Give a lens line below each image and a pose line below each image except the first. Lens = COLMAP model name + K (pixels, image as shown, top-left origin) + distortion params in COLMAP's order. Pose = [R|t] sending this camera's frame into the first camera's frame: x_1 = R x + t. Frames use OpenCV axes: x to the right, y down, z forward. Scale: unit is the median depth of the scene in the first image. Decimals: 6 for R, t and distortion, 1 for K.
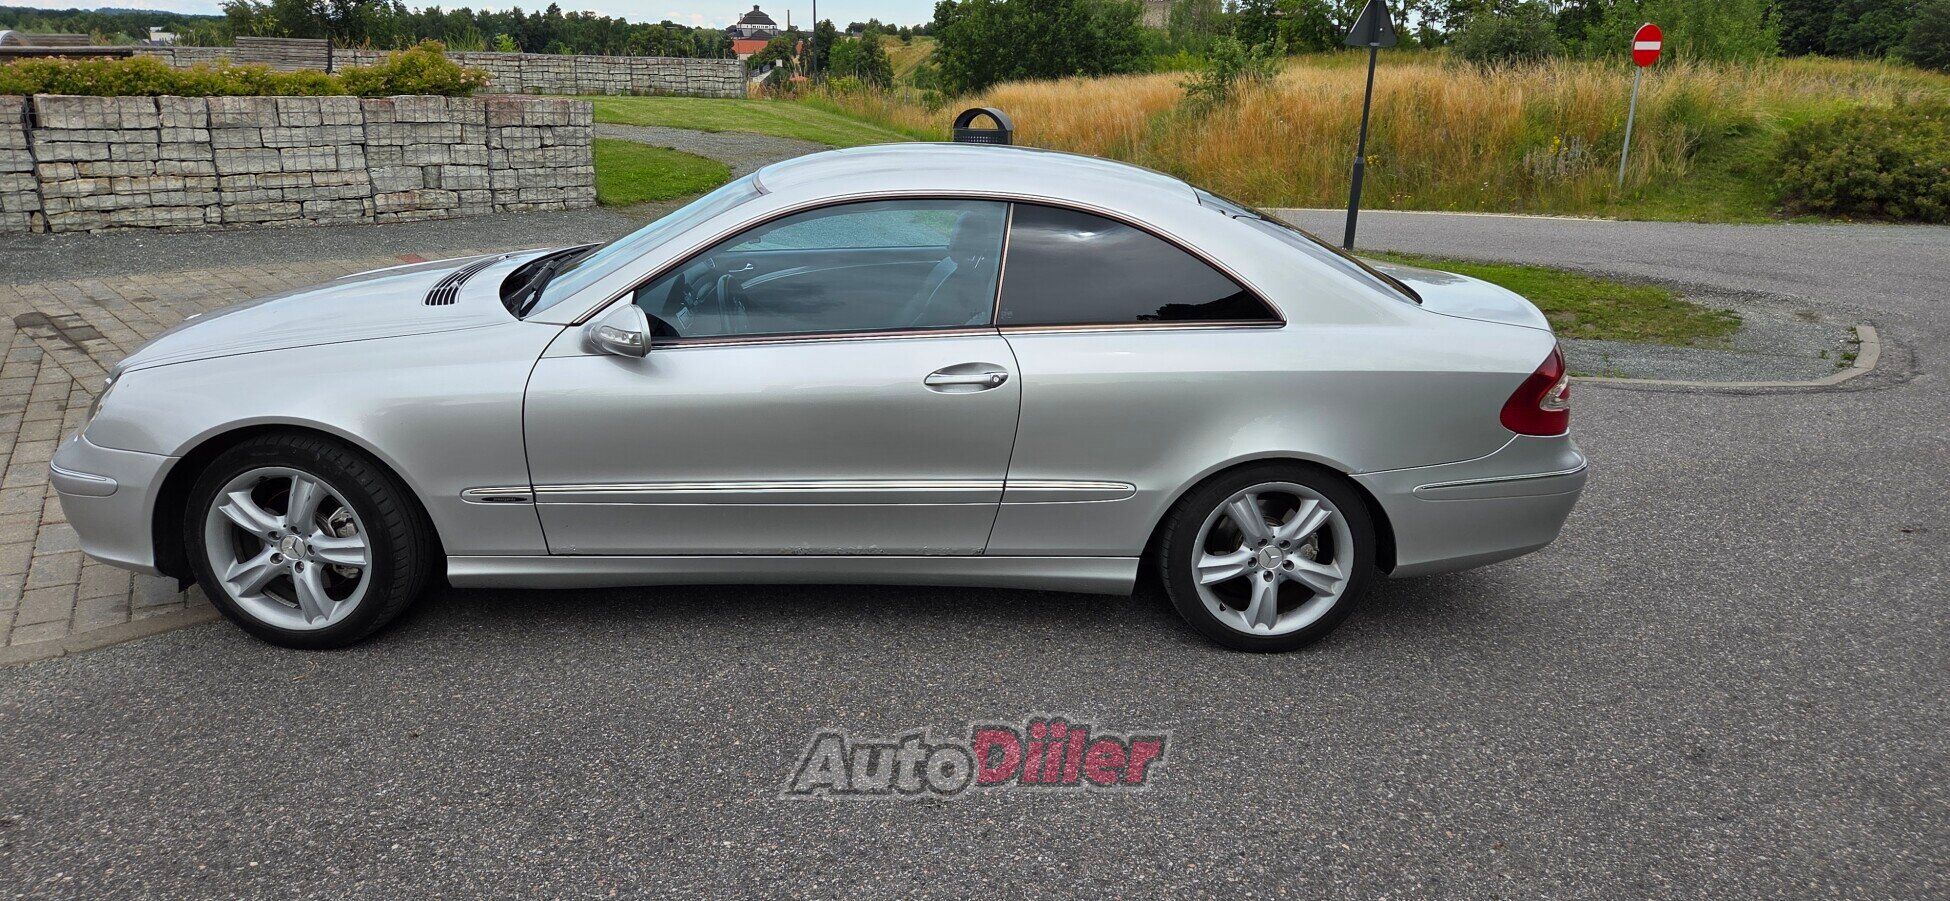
lens RADIAL K [[1288.7, 0, 978.2], [0, 1288.7, 458.6], [0, 0, 1]] dist [0.085675, -0.080663]
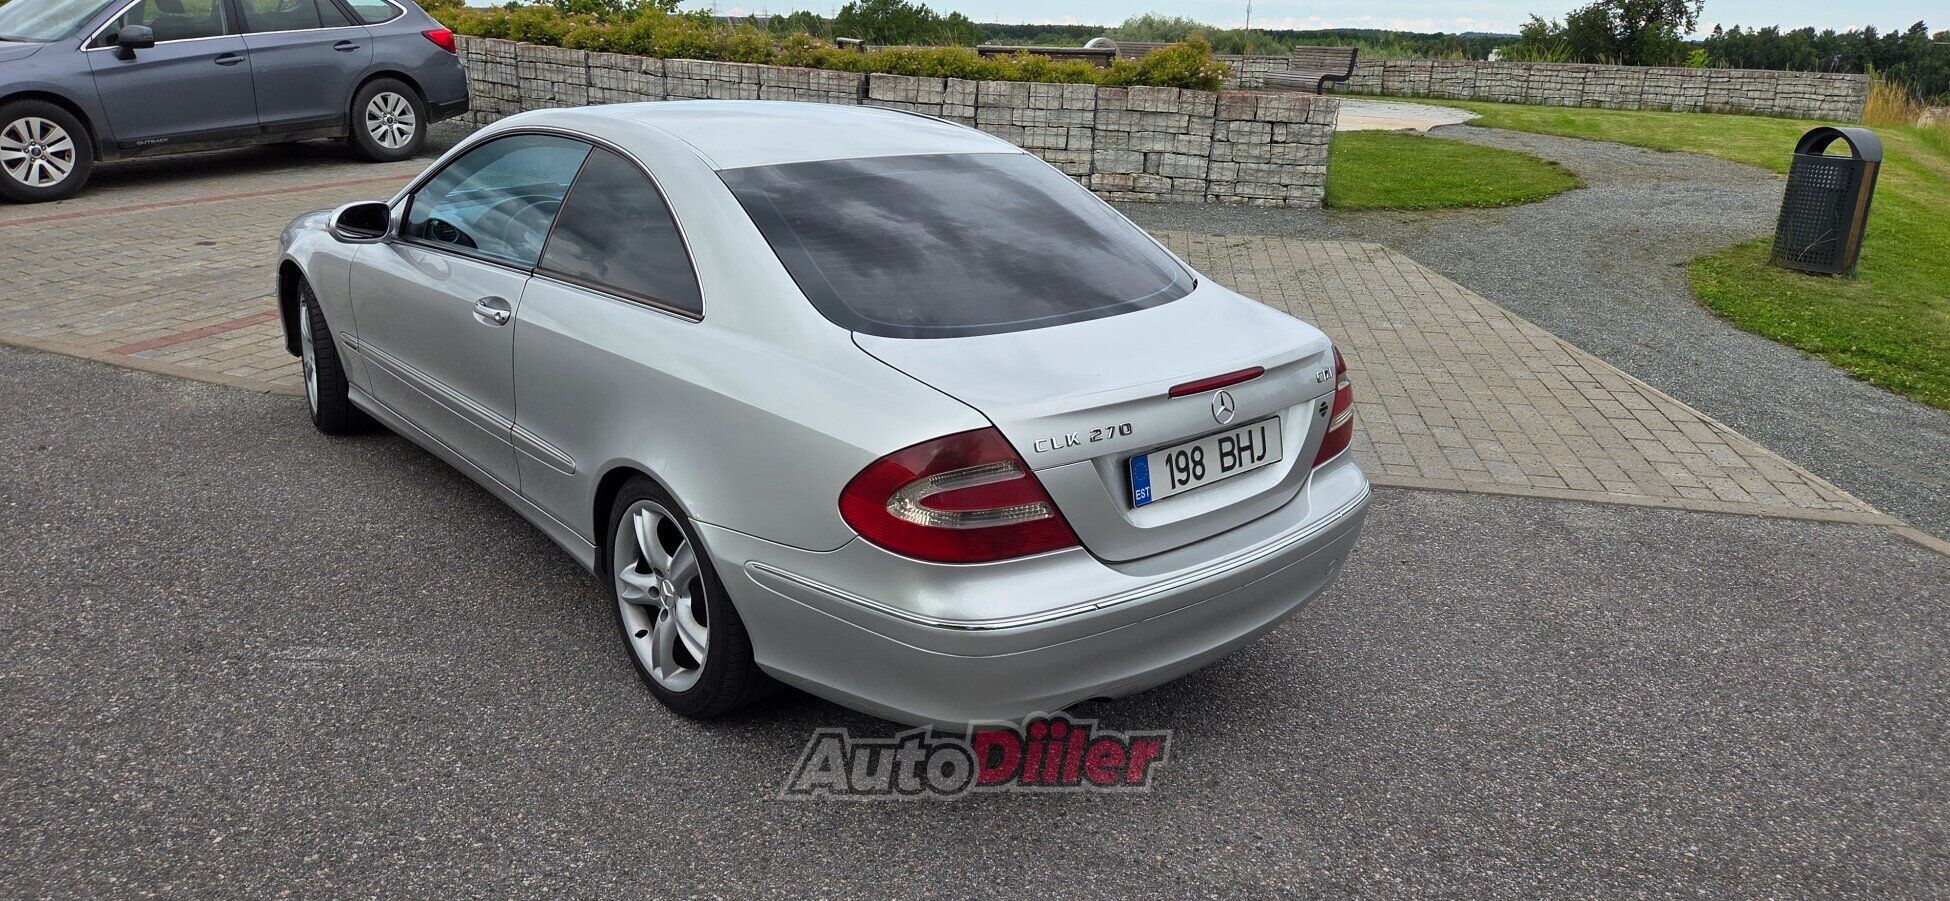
lens RADIAL K [[1288.7, 0, 978.2], [0, 1288.7, 458.6], [0, 0, 1]] dist [0.085675, -0.080663]
pose [[0.618546, 0.247574, -0.745726, 0.377777], [-0.258883, 0.960285, 0.104074, -0.058908], [0.741876, 0.128682, 0.658073, 0.236462]]
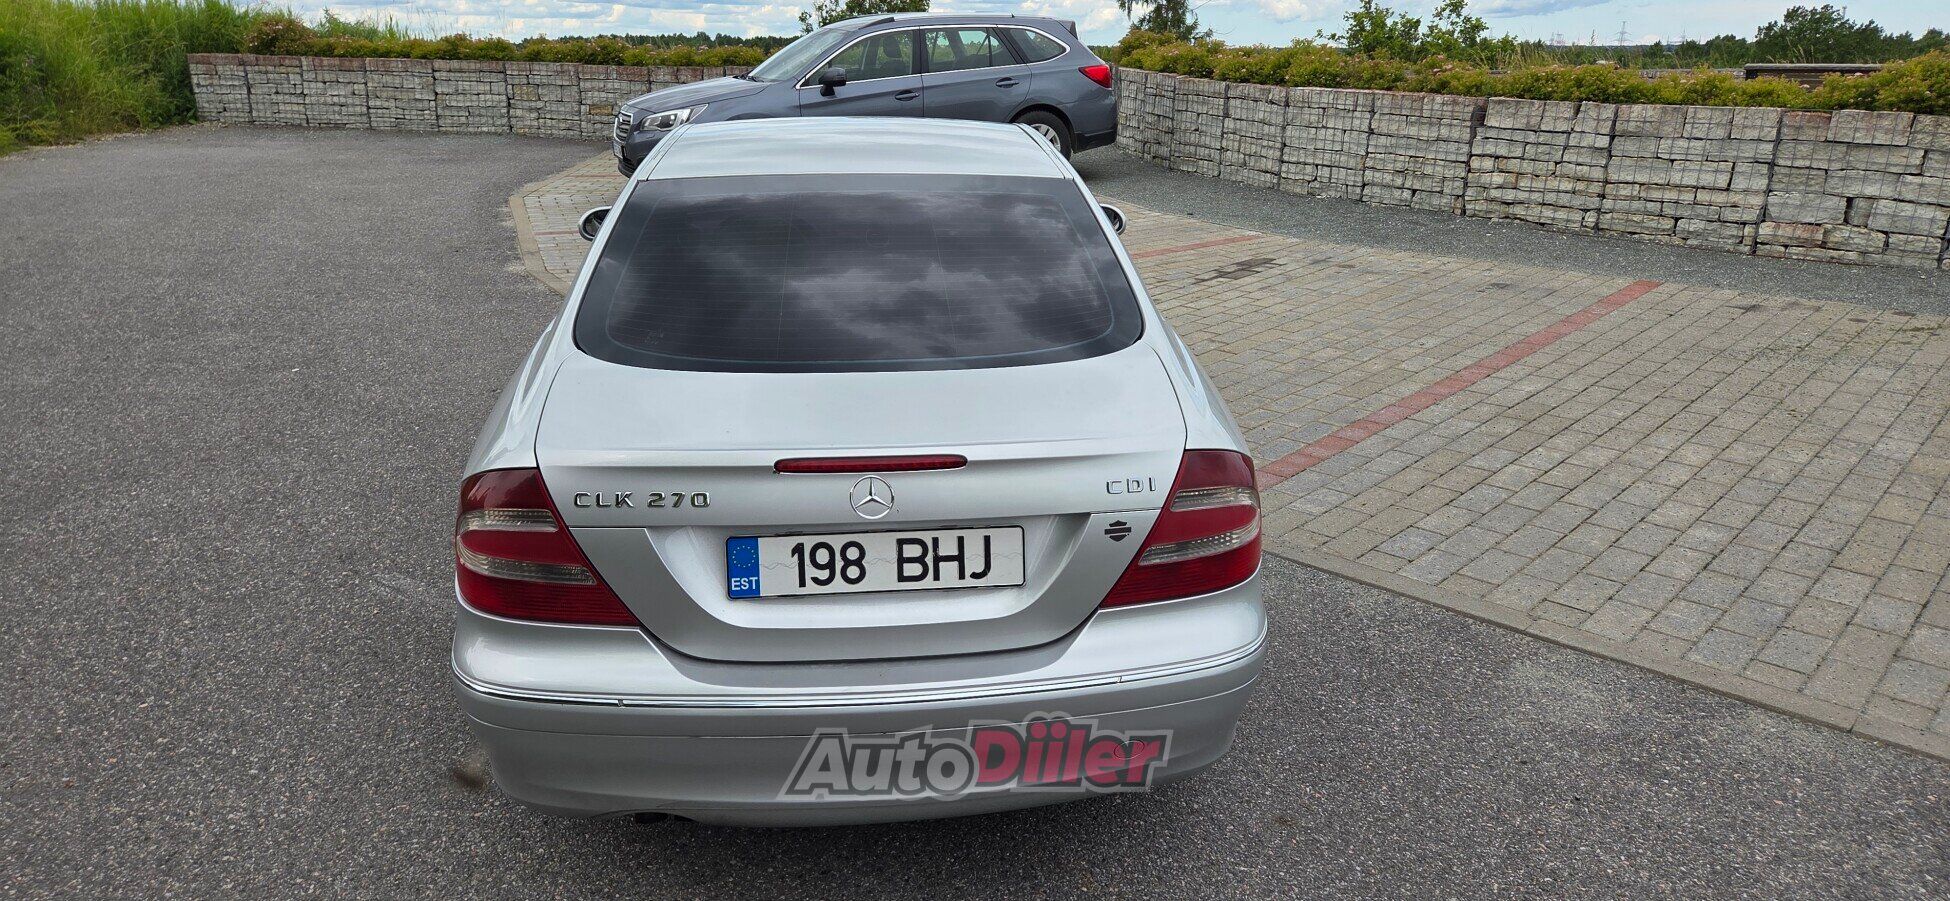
lens RADIAL K [[1288.7, 0, 978.2], [0, 1288.7, 458.6], [0, 0, 1]] dist [0.085675, -0.080663]
pose [[0.041508, 0.283541, -0.958061, 0.407248], [-0.310765, 0.914990, 0.257330, -0.124908], [0.949580, 0.287050, 0.126094, 0.457873]]
